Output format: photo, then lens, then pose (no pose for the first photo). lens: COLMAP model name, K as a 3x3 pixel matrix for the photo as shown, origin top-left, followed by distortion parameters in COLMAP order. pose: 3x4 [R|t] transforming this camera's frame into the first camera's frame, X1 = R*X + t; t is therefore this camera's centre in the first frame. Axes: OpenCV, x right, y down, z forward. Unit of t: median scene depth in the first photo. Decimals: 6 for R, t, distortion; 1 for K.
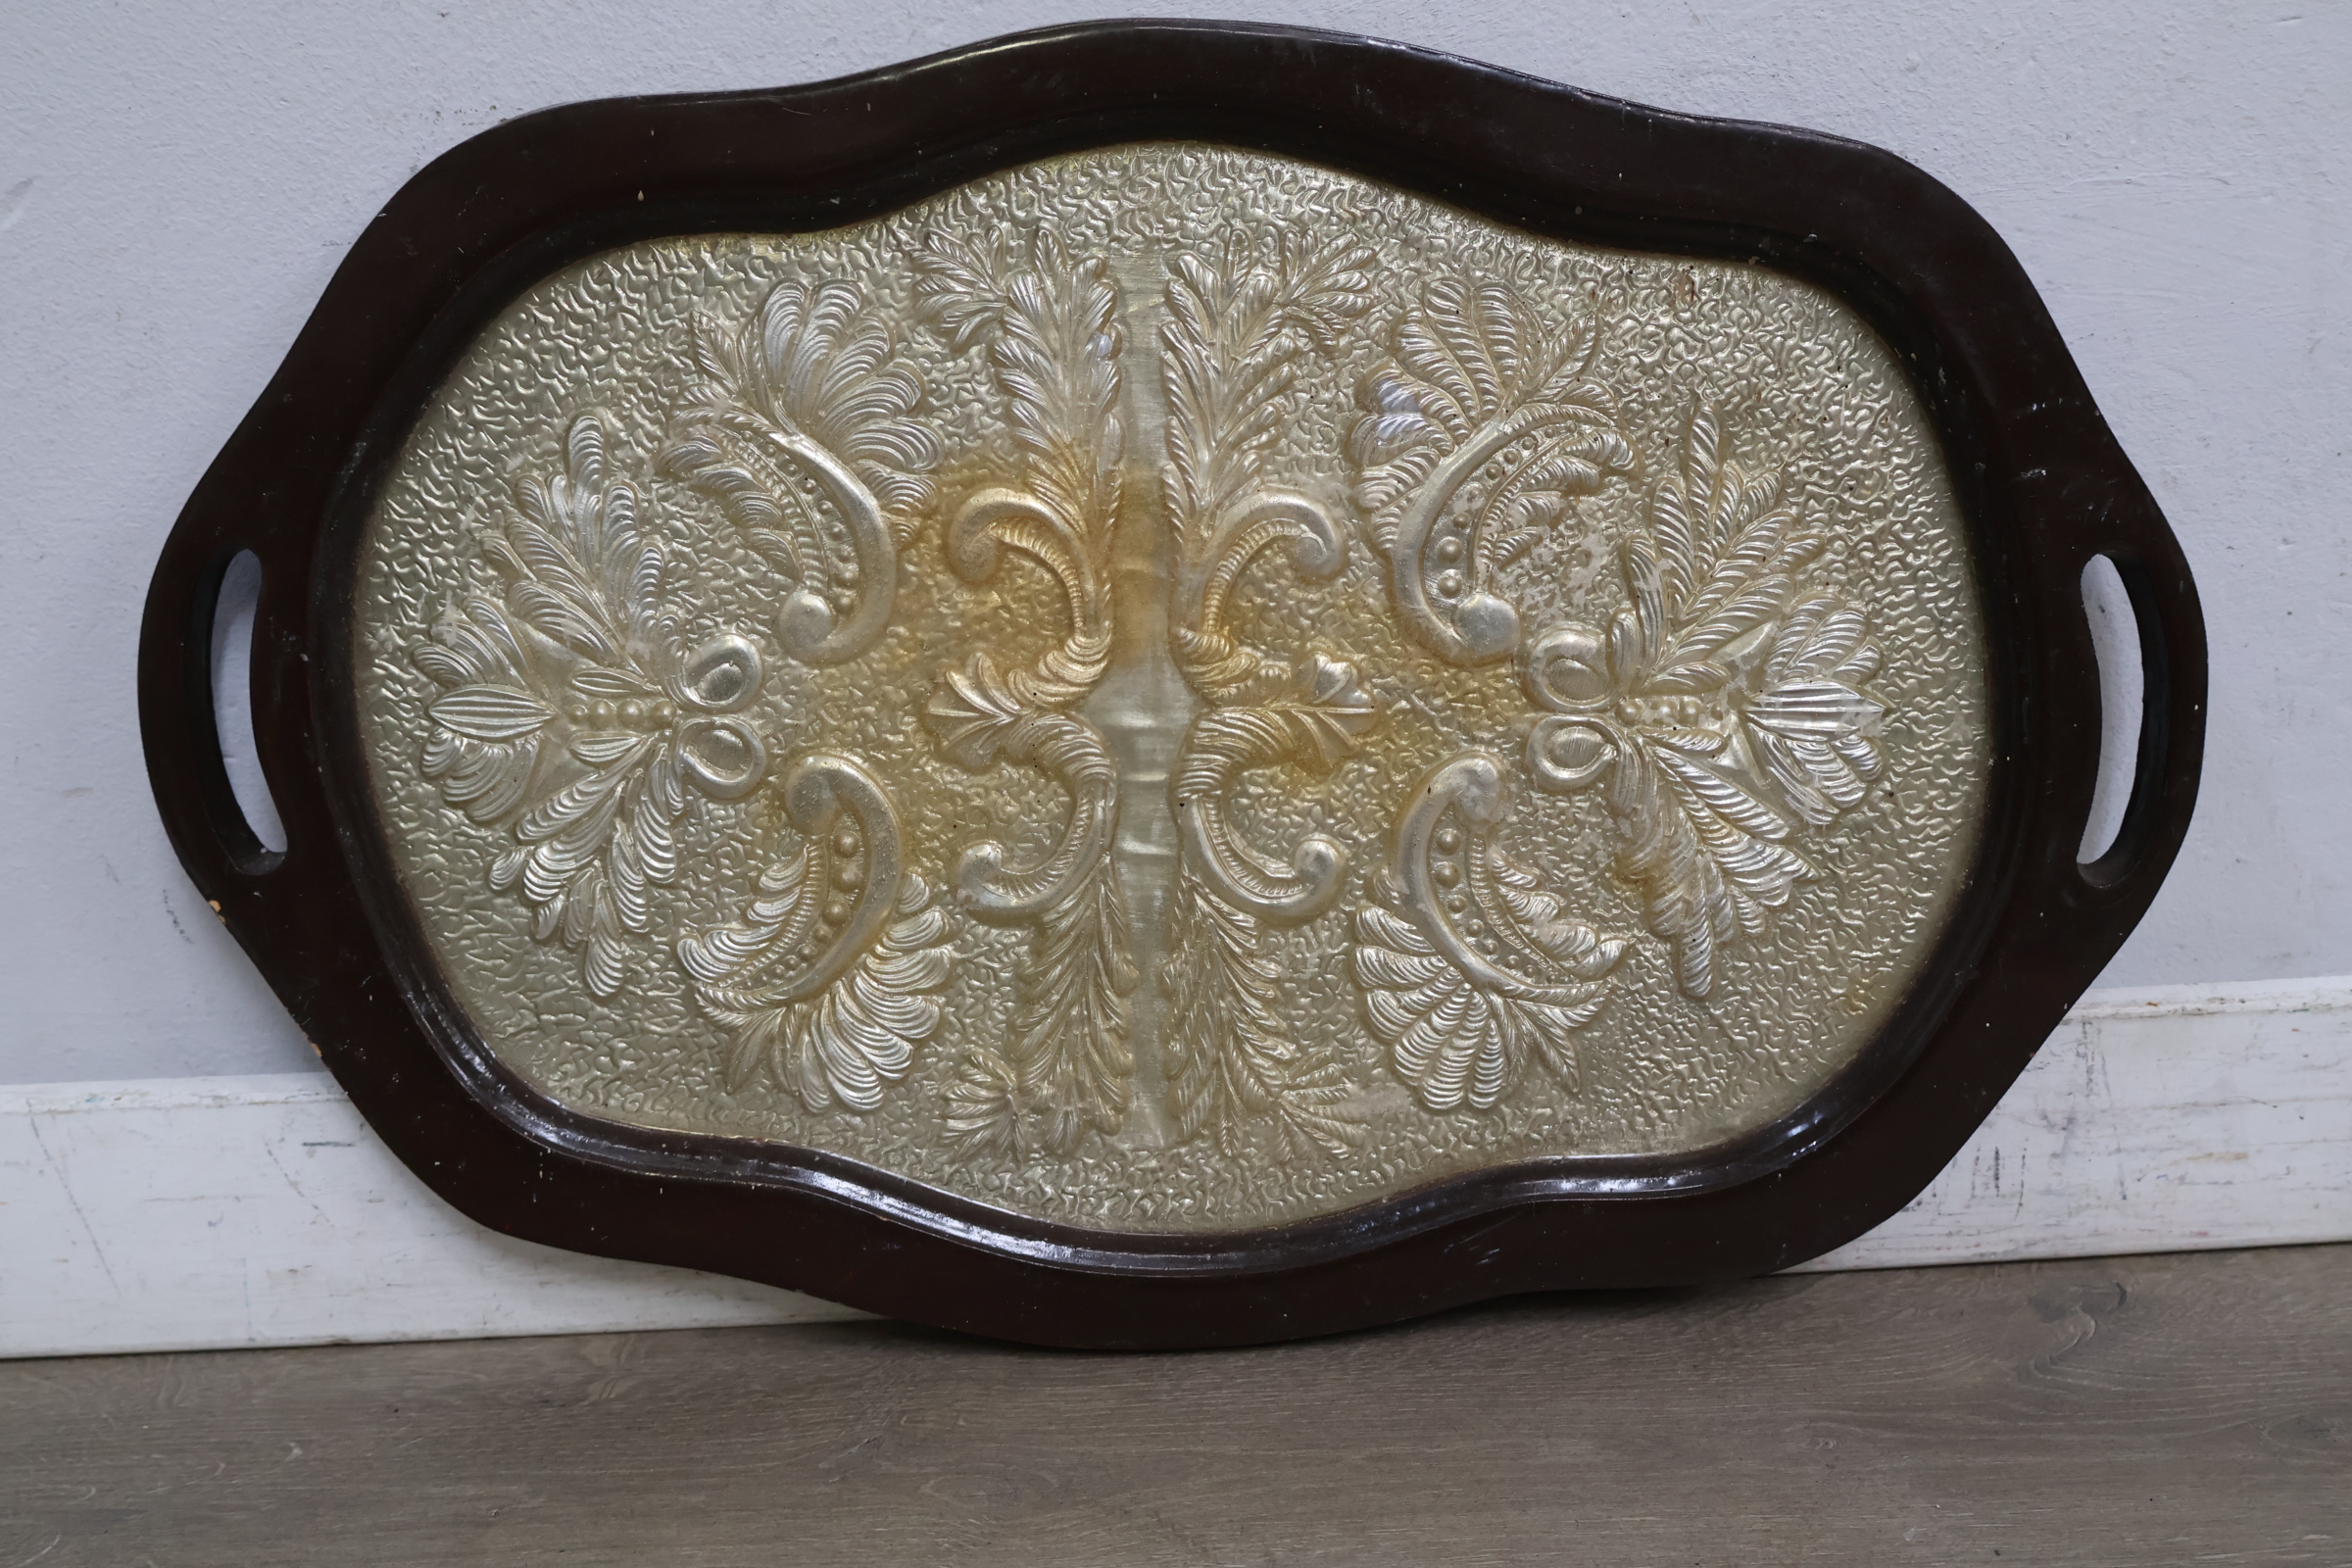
lens RADIAL K [[2367.9, 0, 1176.0], [0, 2367.9, 784.0], [0, 0, 1]] dist [0.018363, -0.000943]
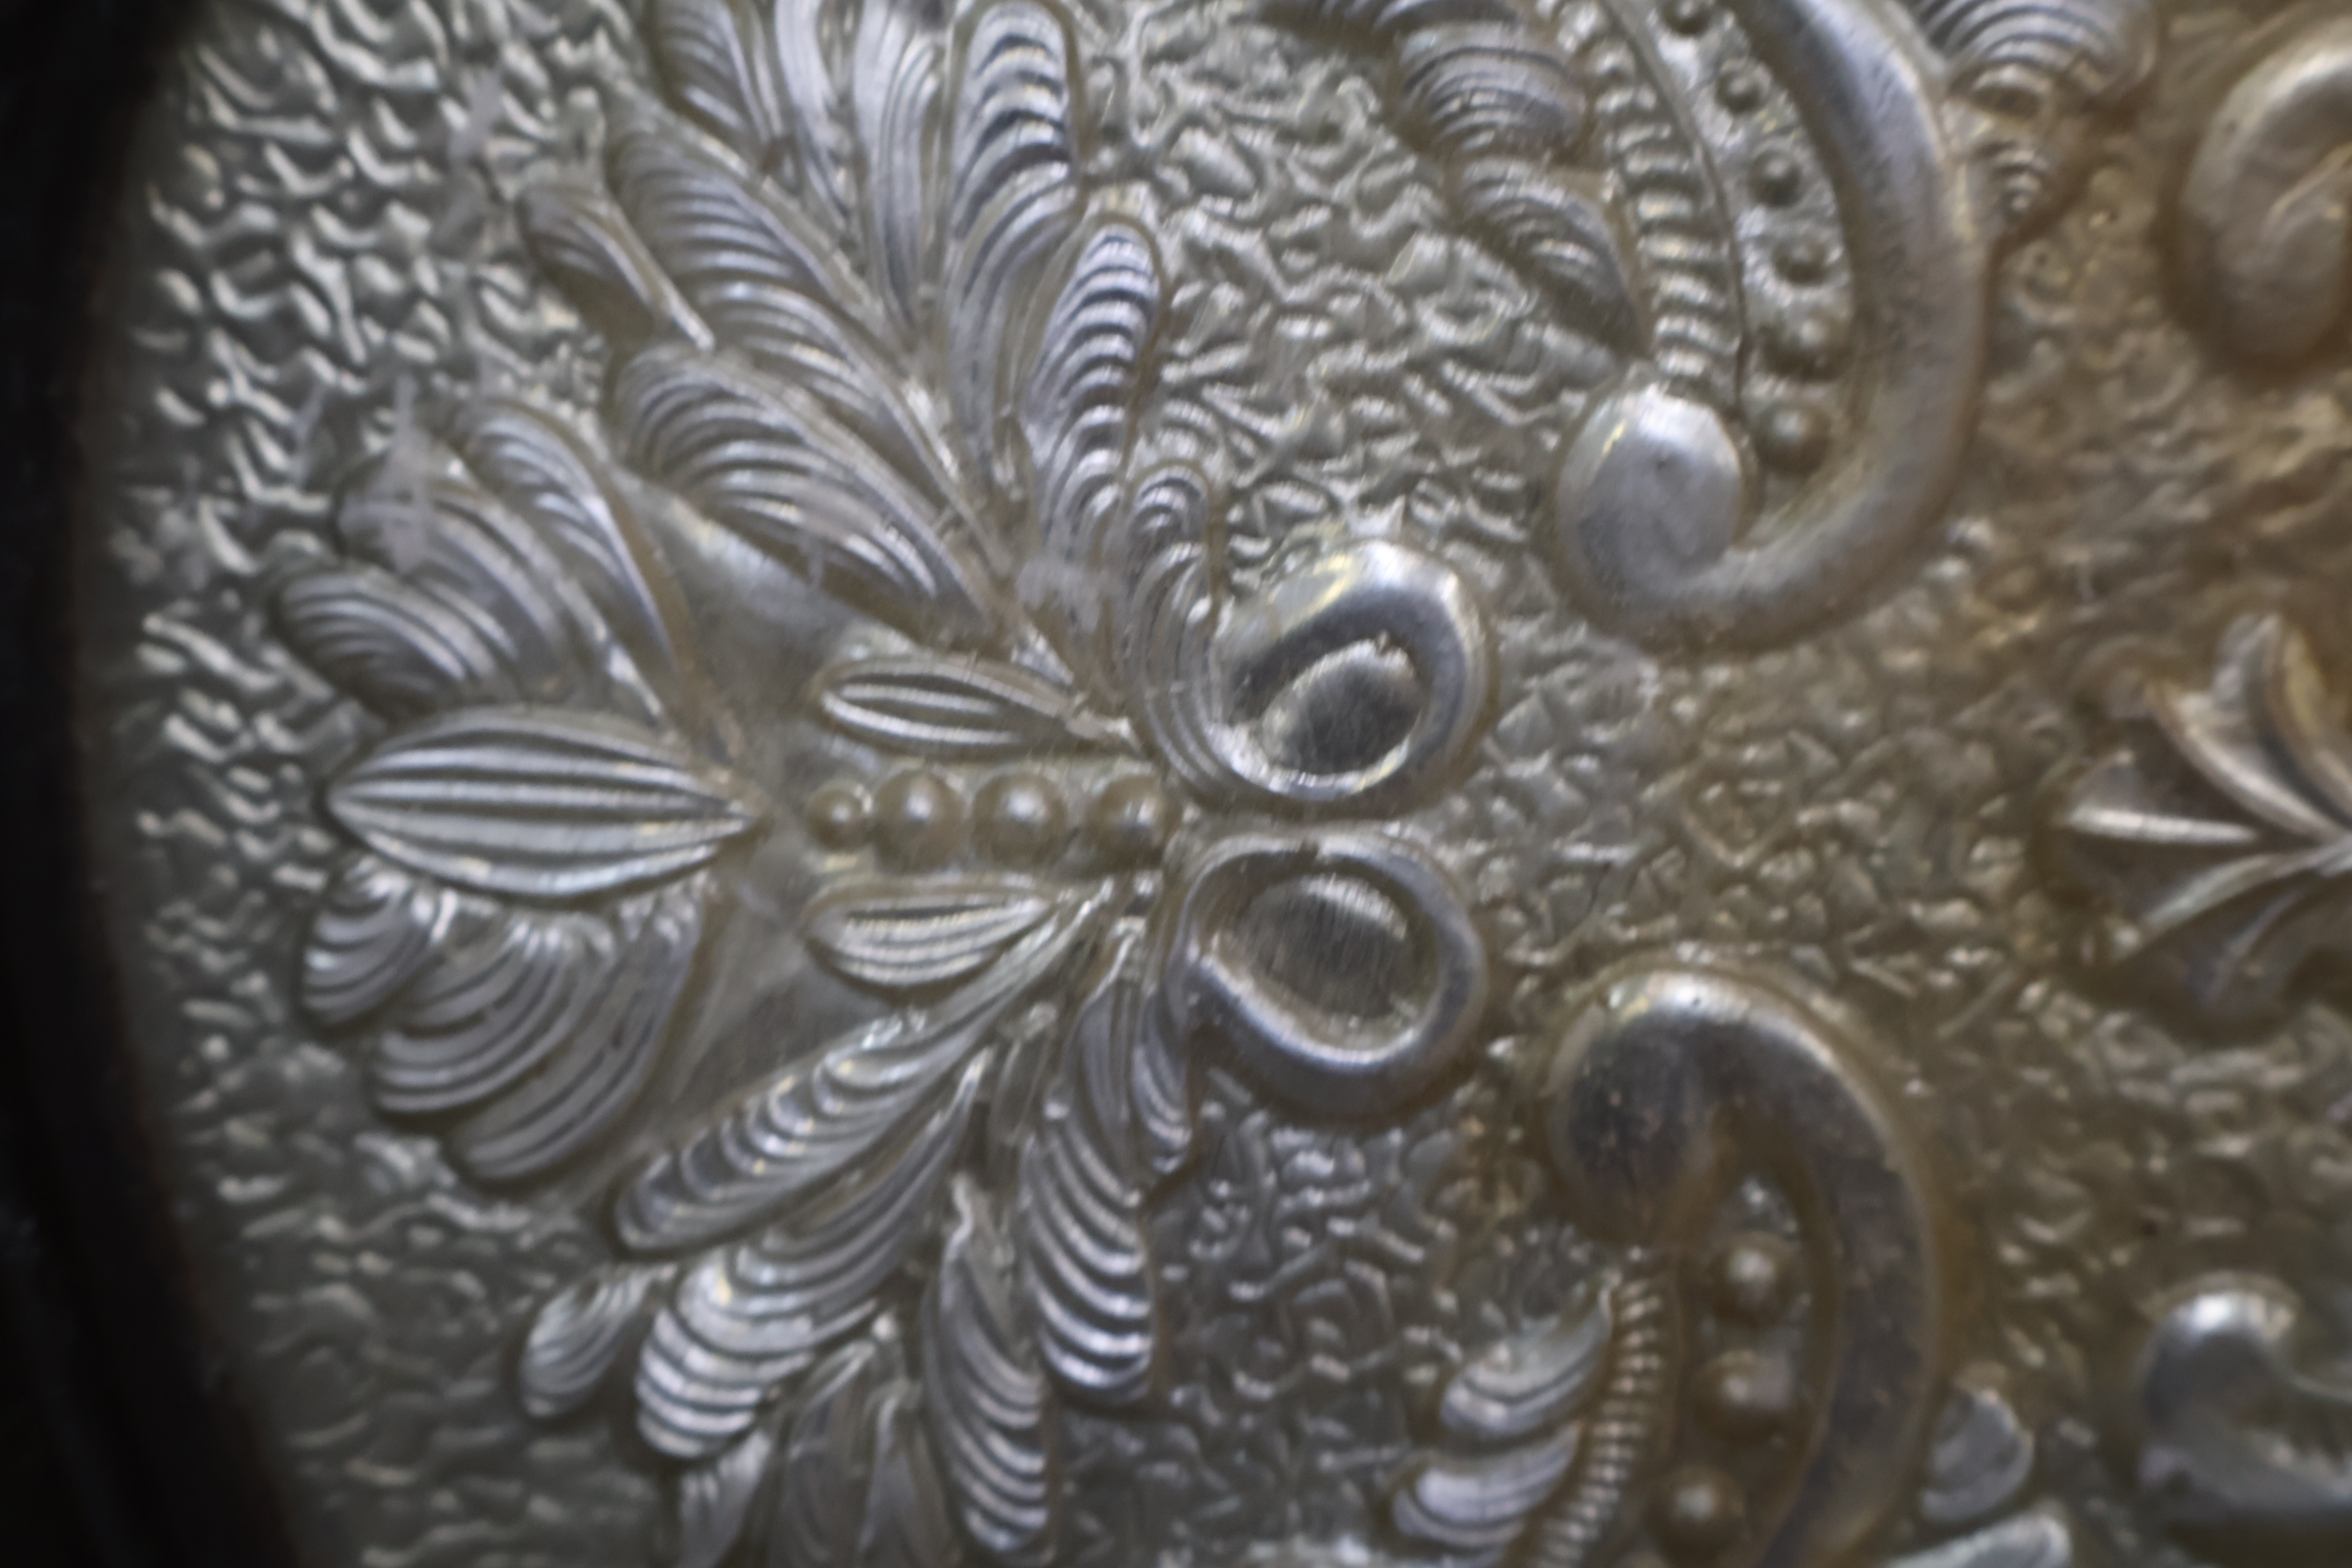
lens RADIAL K [[2367.9, 0, 1176.0], [0, 2367.9, 784.0], [0, 0, 1]] dist [0.018363, -0.000943]
pose [[0.999427, 0.012118, -0.031601, -0.202480], [-0.013857, 0.998367, -0.055423, -0.017995], [0.030878, 0.055829, 0.997963, 0.714371]]
